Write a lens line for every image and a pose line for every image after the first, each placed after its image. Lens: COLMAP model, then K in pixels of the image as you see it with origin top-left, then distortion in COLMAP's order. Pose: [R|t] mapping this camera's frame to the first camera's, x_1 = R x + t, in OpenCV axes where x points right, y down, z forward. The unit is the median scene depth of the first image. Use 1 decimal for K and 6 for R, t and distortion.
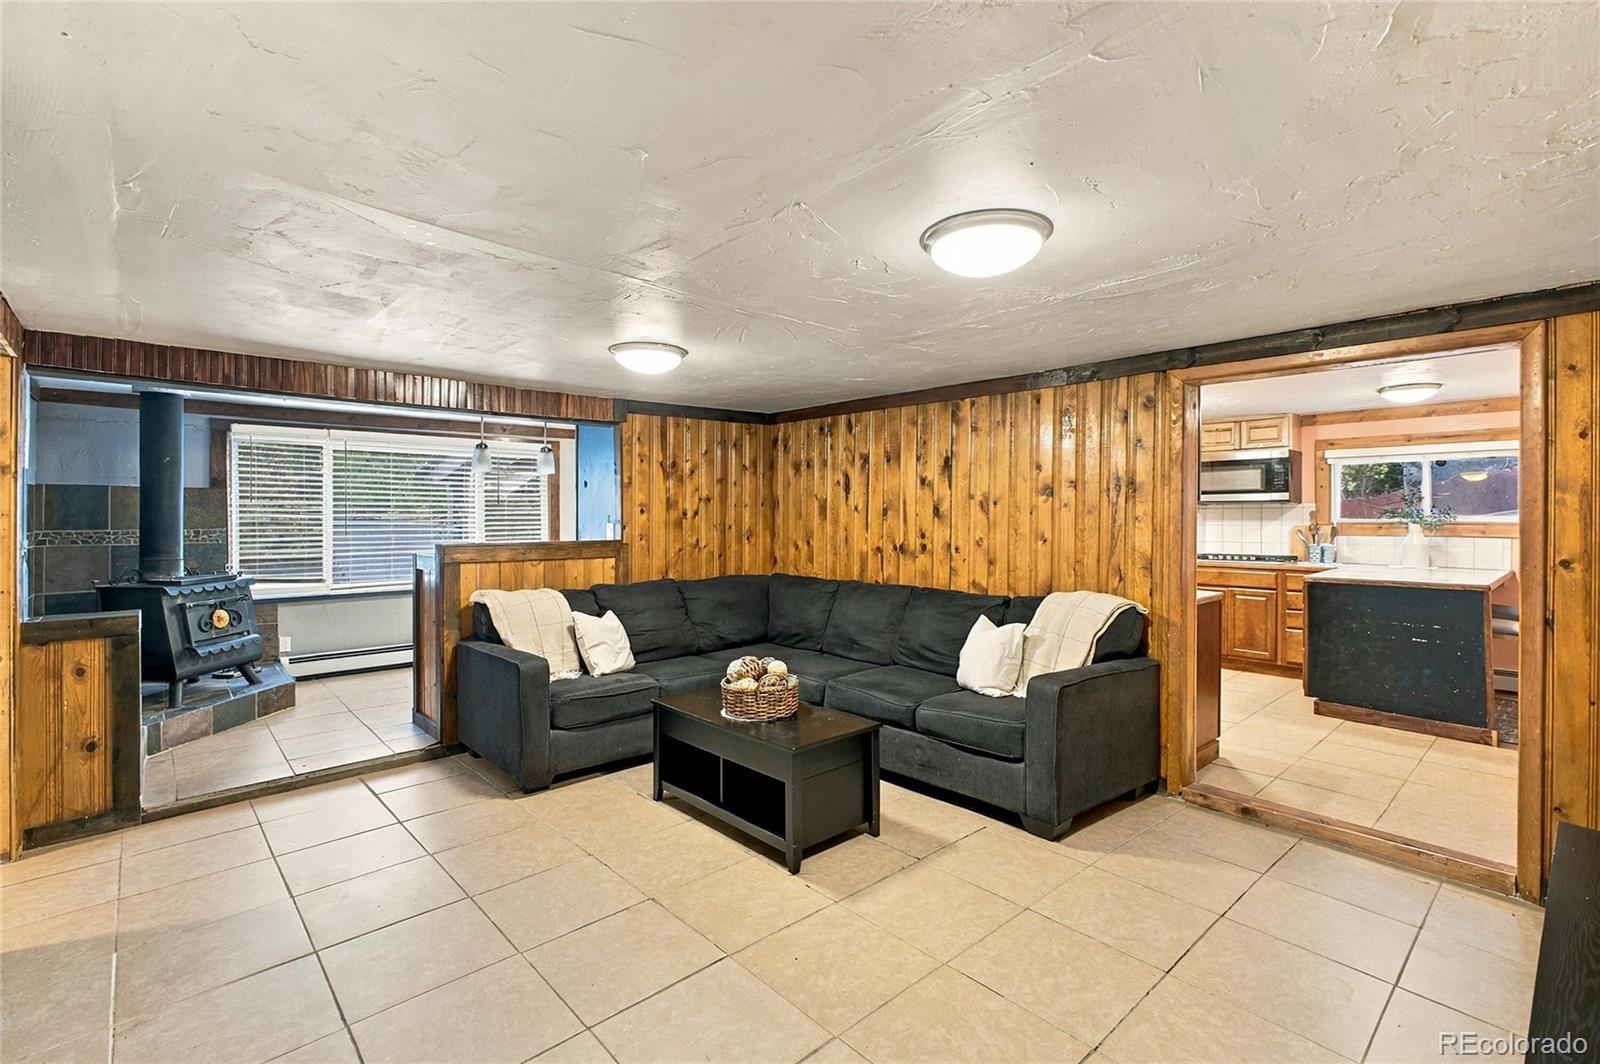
lens RADIAL K [[727.7, 0, 796.9], [0, 727.7, 523.0], [0, 0, 1]] dist [-0.002792, 0.000037]
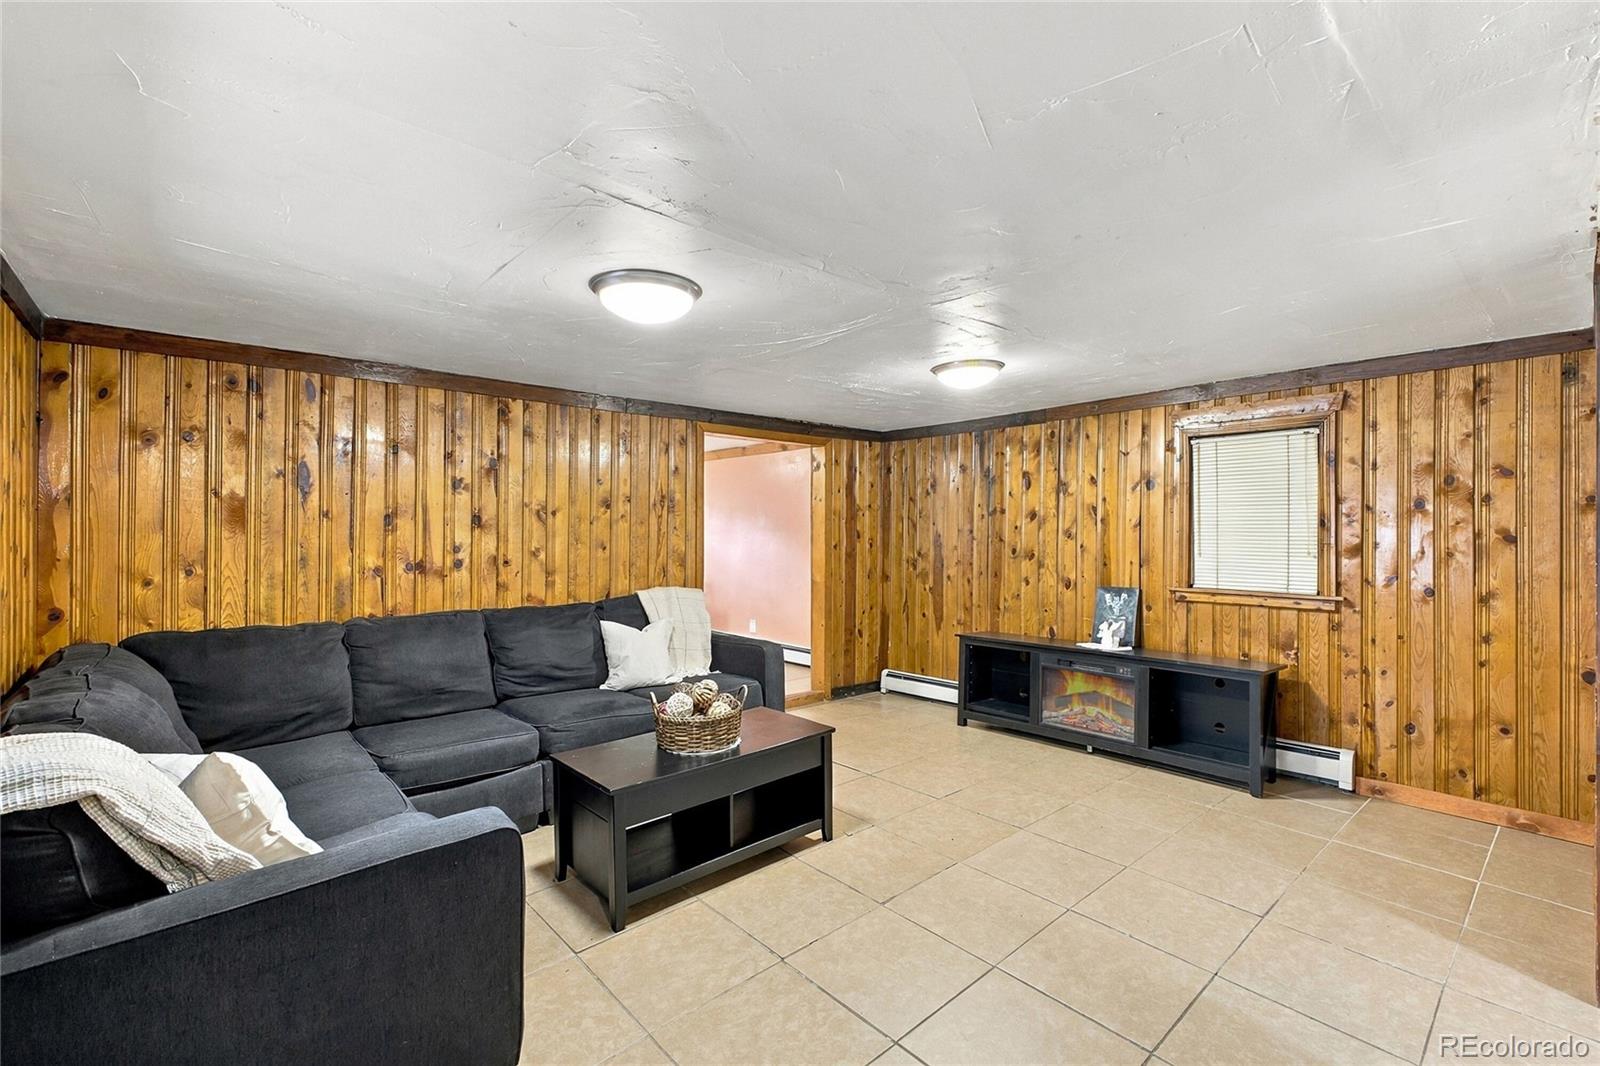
lens RADIAL K [[727.7, 0, 797.0], [0, 727.7, 528.5], [0, 0, 1]] dist [-0.002792, 0.000037]
pose [[-0.014167, 0.002568, 0.999896, -0.720191], [0.013121, 0.999911, -0.002383, 0.000610], [-0.999814, 0.013085, -0.014199, 0.675679]]
